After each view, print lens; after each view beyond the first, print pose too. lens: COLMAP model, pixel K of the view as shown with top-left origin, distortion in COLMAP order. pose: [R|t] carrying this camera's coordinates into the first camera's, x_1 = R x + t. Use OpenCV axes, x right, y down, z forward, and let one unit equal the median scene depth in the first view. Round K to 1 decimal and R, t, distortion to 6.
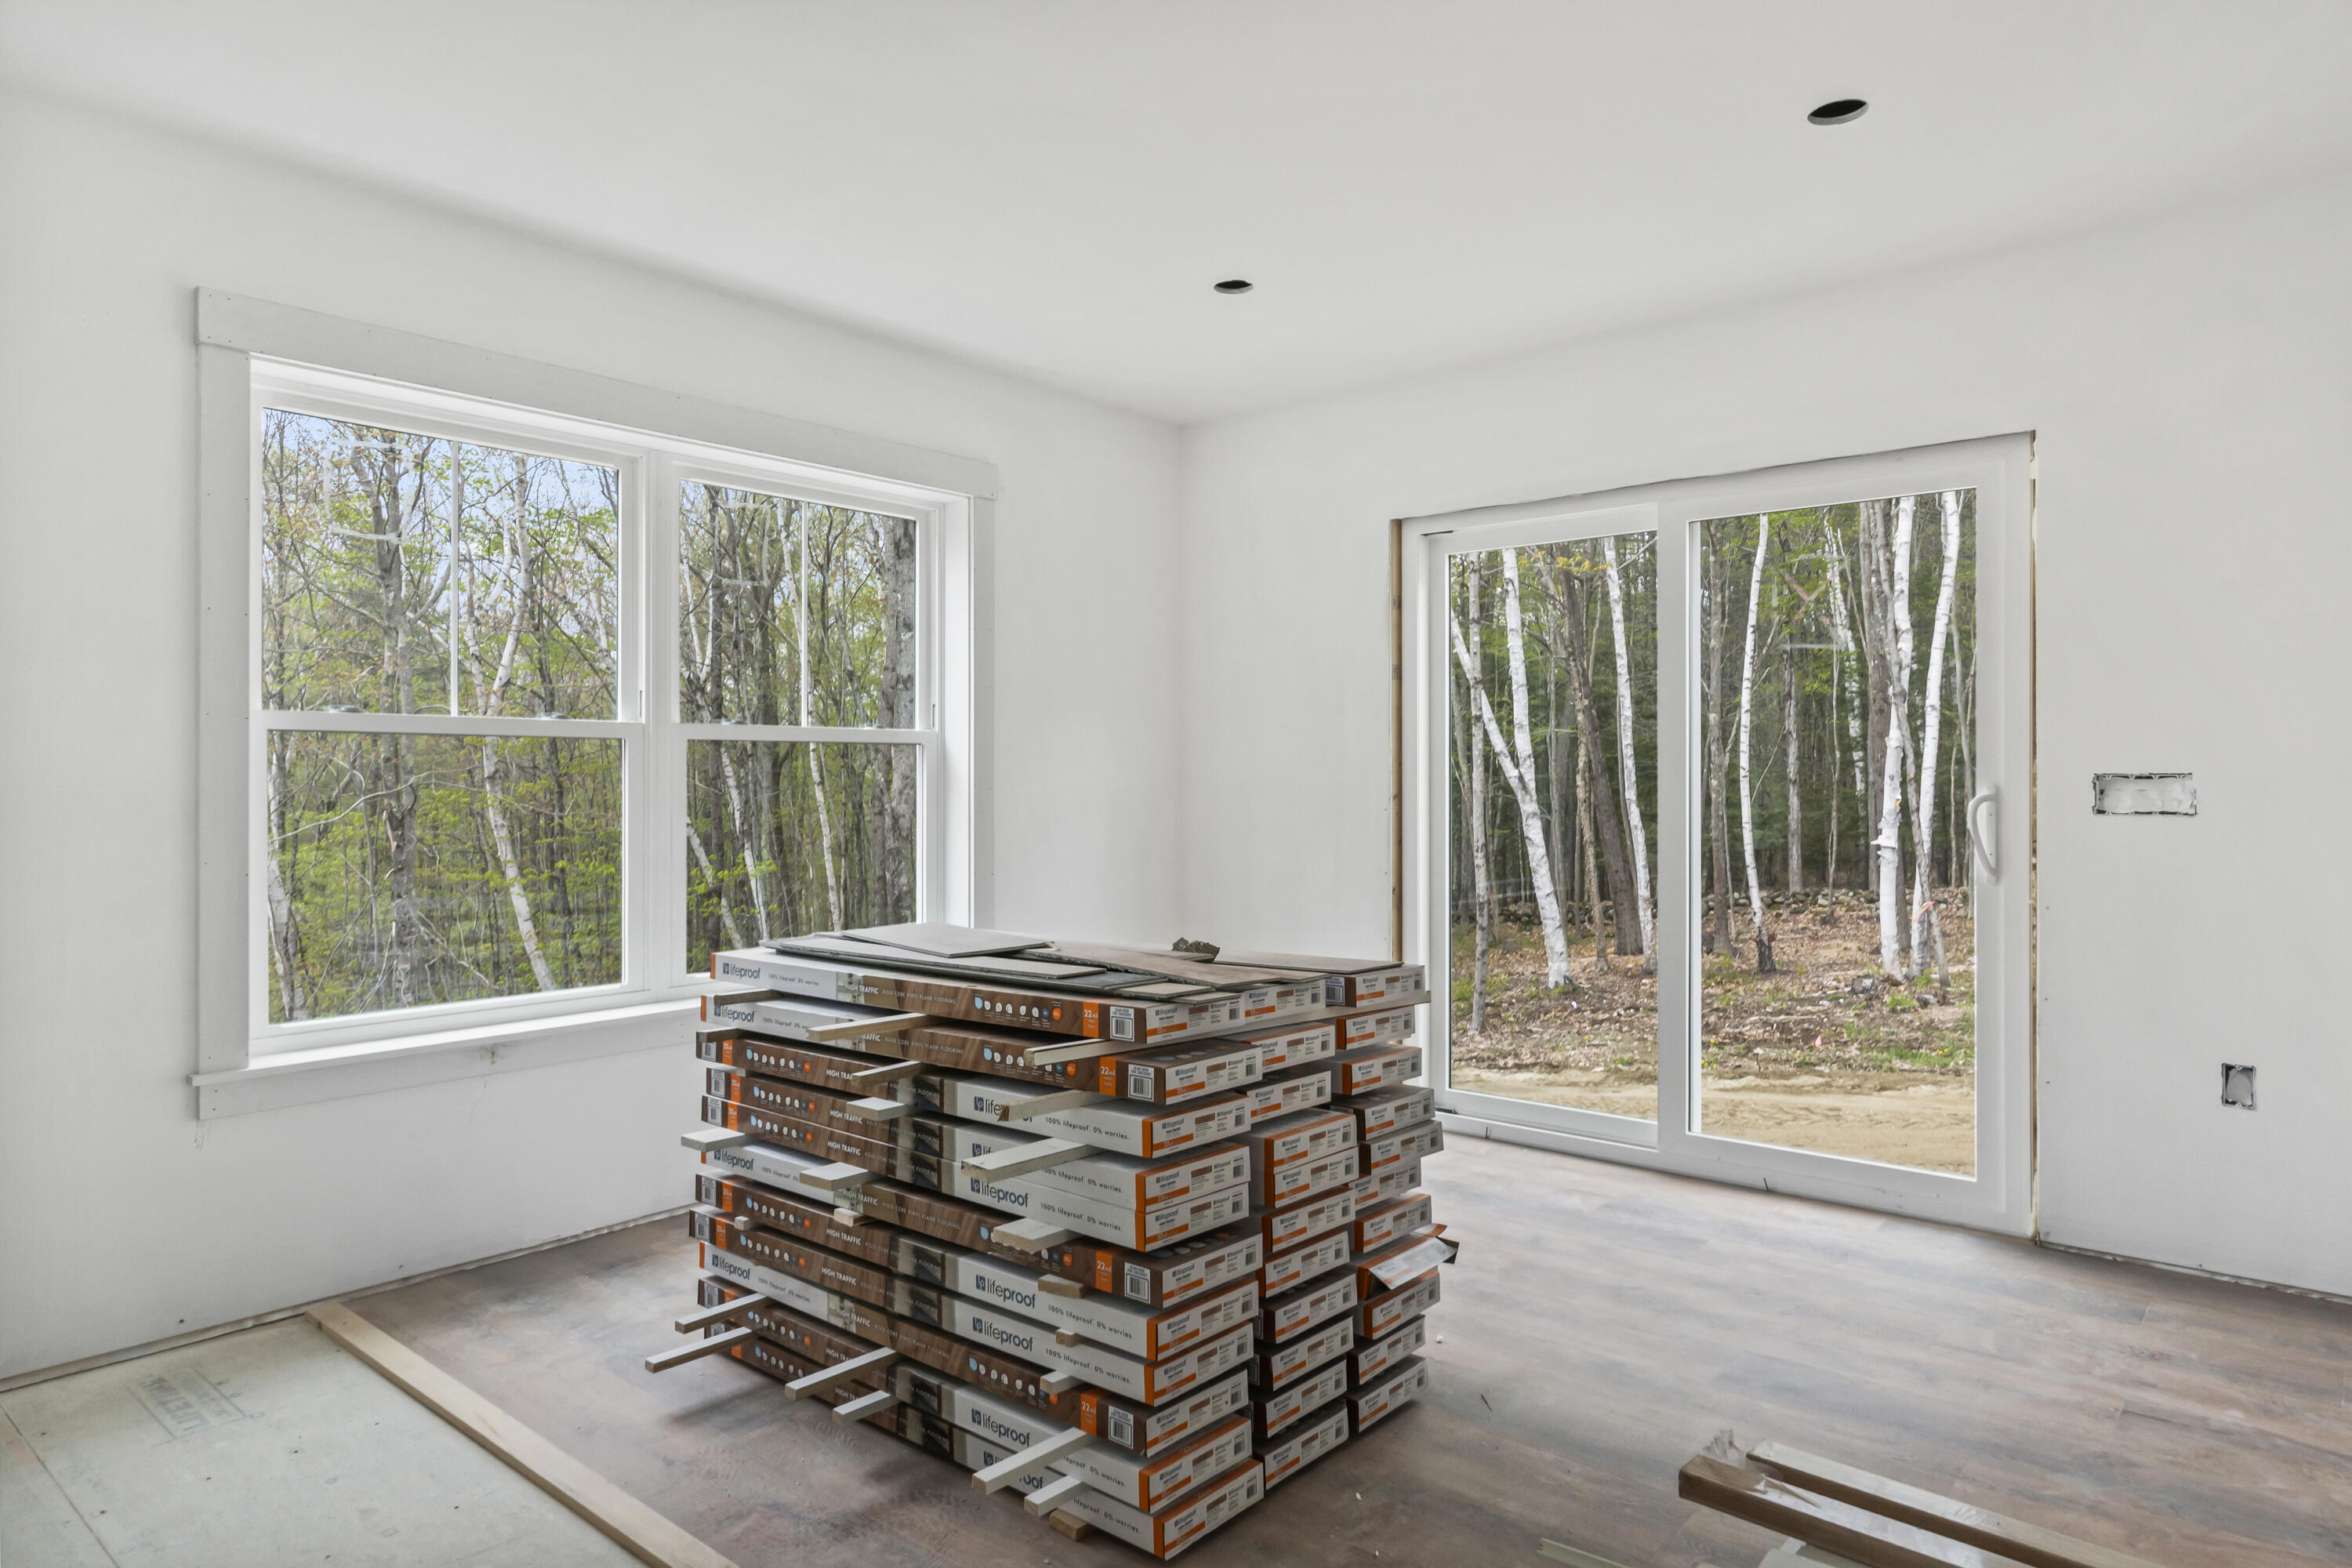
lens RADIAL K [[1399.1, 0, 1172.2], [0, 1399.1, 777.7], [0, 0, 1]] dist [0.000903, -0.001017]
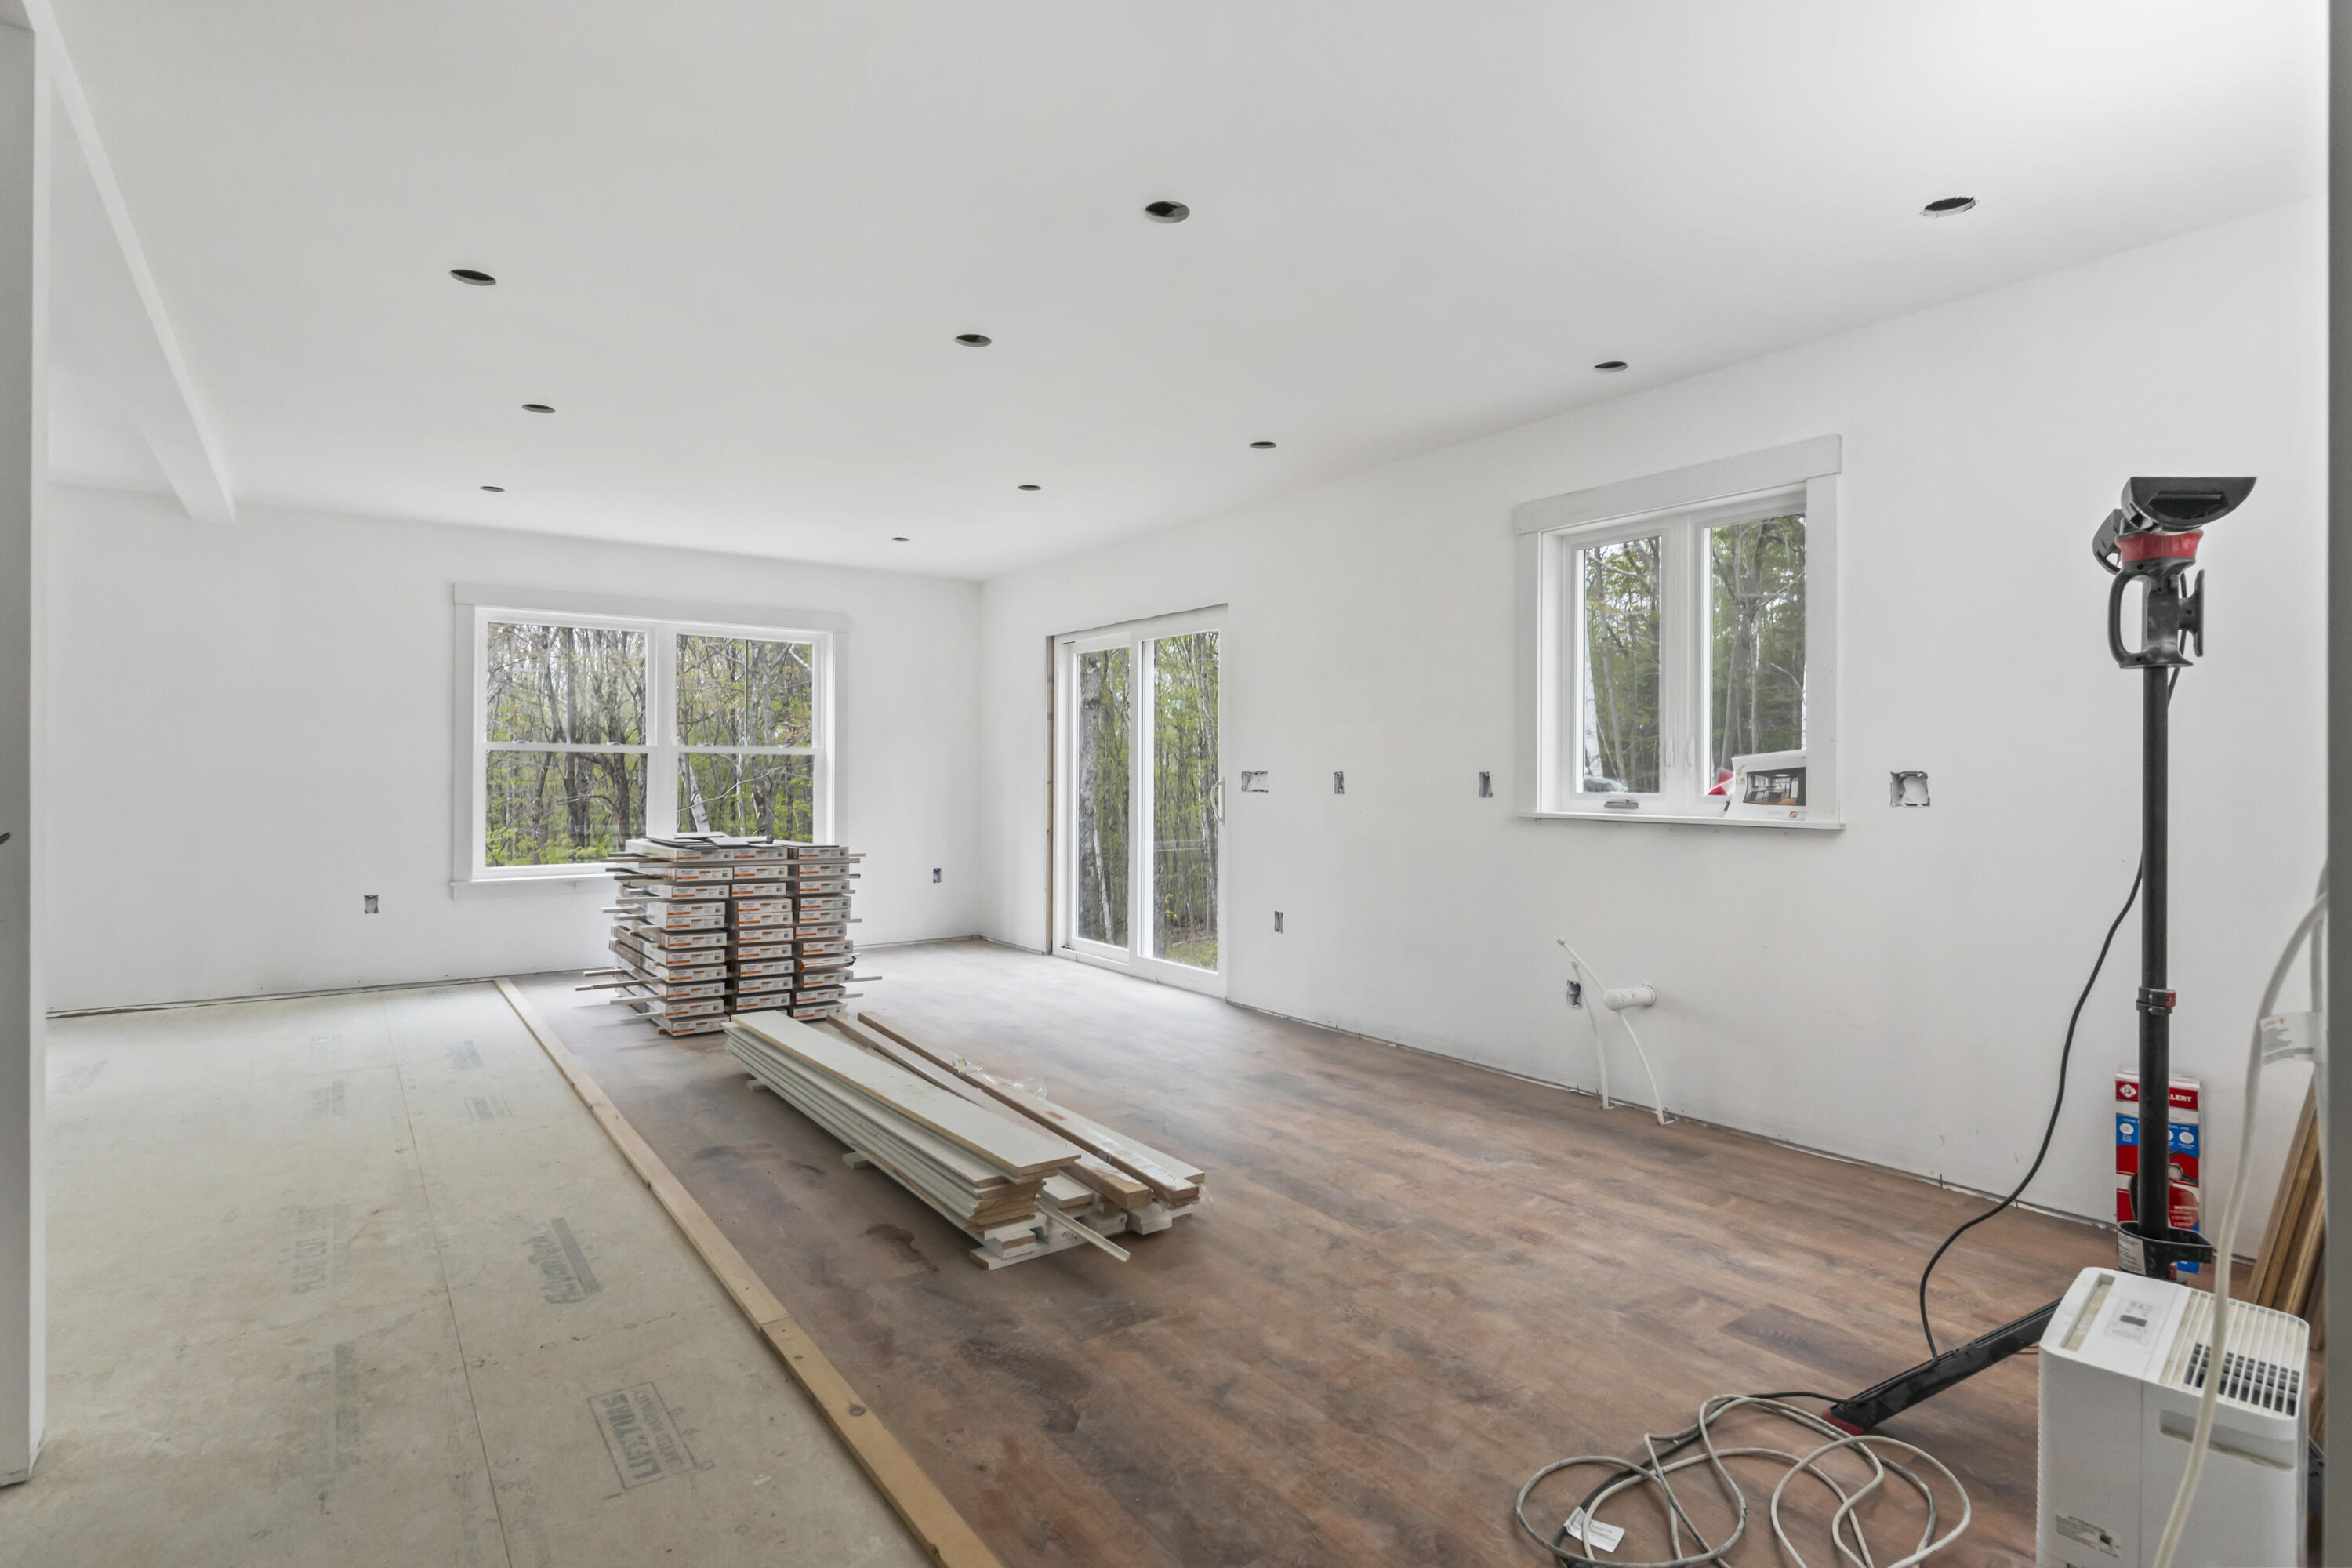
lens RADIAL K [[1167.5, 0, 1174.7], [0, 1167.5, 768.2], [0, 0, 1]] dist [-0.006587, -0.000097]
pose [[0.972626, 0.004709, -0.232330, 1.231388], [-0.005687, 0.999978, -0.003543, -0.001790], [0.232309, 0.004767, 0.972630, -0.887468]]
